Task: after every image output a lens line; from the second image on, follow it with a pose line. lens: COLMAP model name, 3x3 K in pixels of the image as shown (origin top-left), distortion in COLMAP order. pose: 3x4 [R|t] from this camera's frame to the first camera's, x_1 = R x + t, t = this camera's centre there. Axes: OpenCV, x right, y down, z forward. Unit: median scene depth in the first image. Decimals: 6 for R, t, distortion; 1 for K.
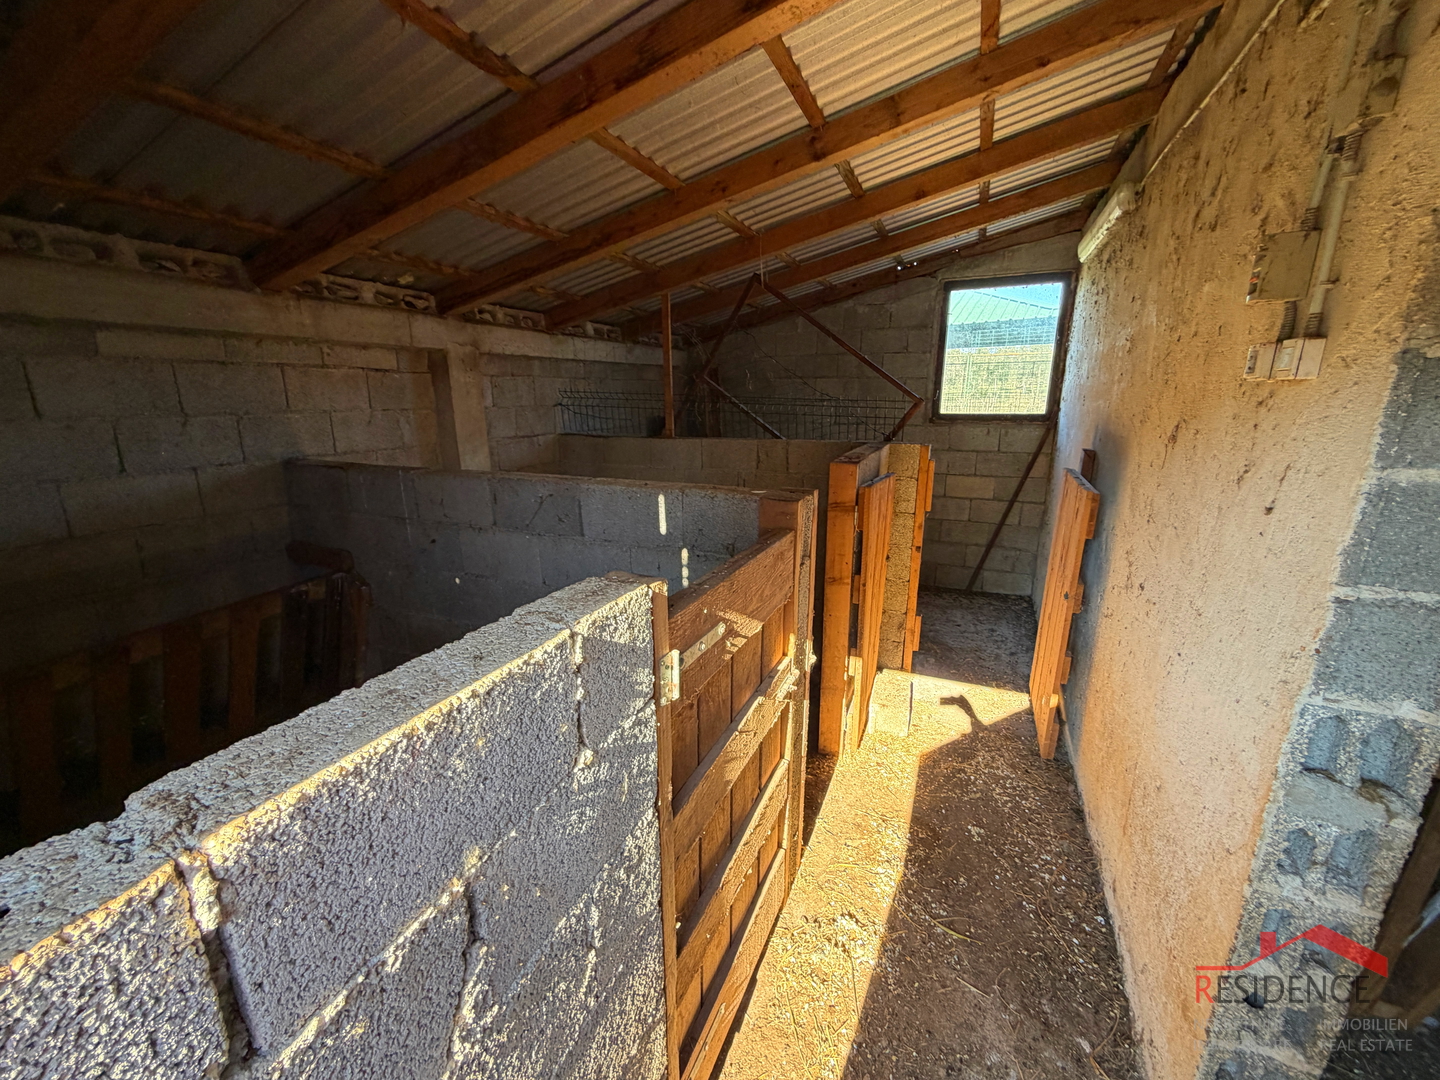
lens RADIAL K [[573.9, 0, 716.4], [0, 573.9, 532.8], [0, 0, 1]] dist [-0.000080, 0.000114]
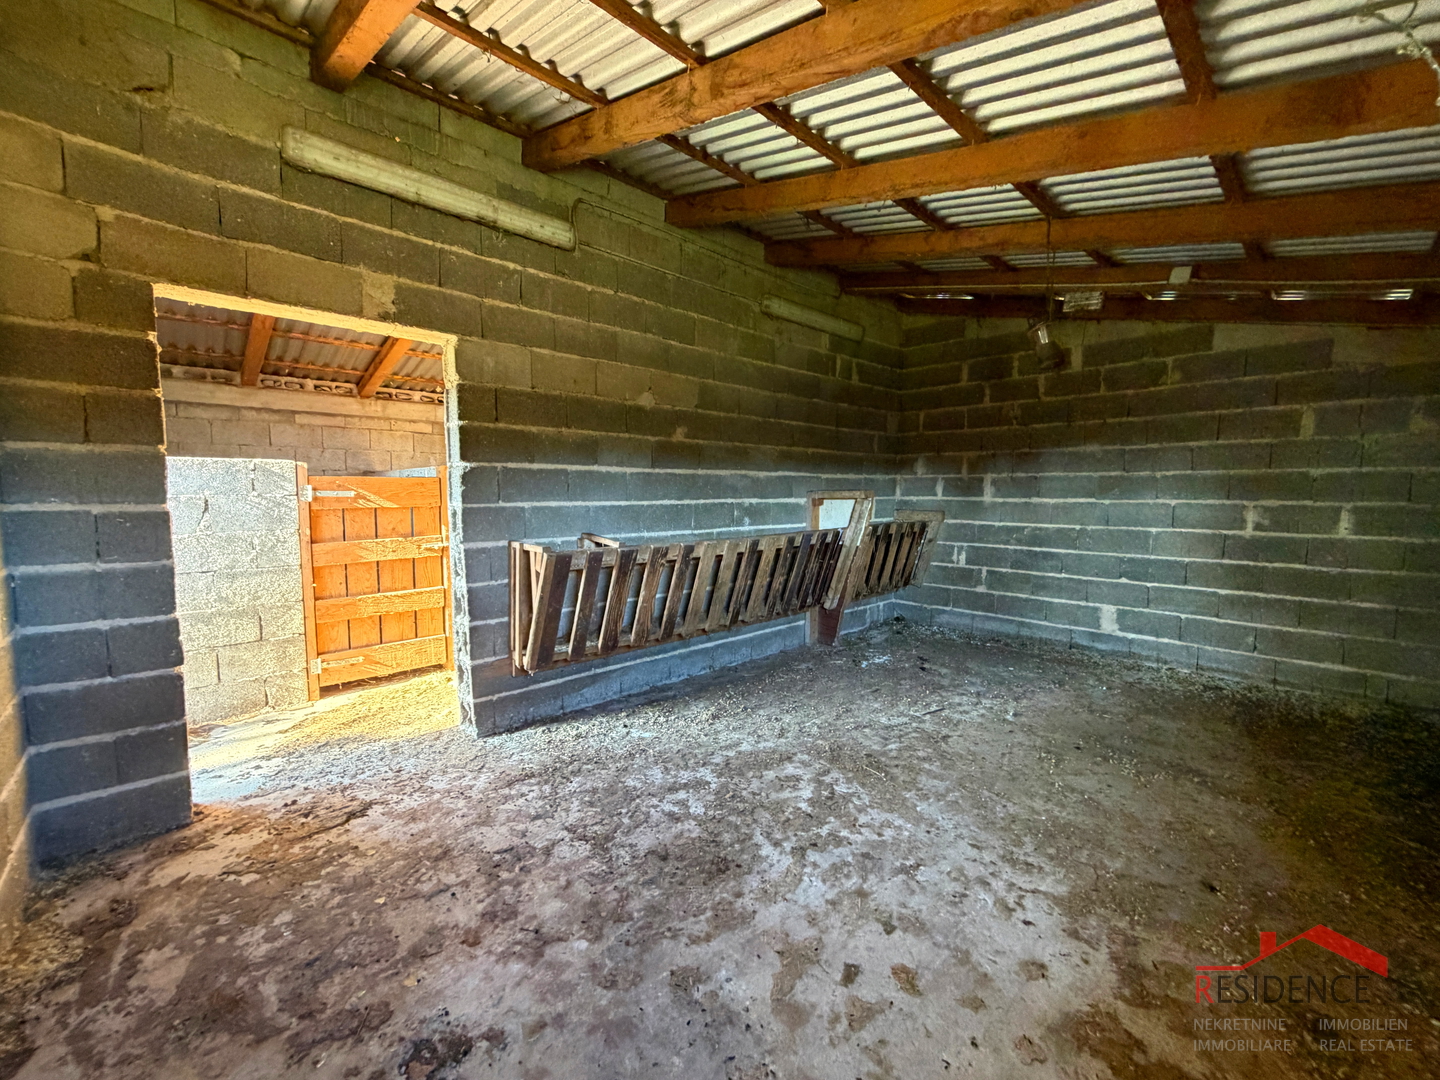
lens RADIAL K [[573.9, 0, 716.4], [0, 573.9, 532.8], [0, 0, 1]] dist [-0.000080, 0.000114]
pose [[0.921007, 0.030881, -0.388320, 1.569357], [-0.093615, 0.985185, -0.143687, 0.343638], [0.378130, 0.168689, 0.910254, -0.516615]]
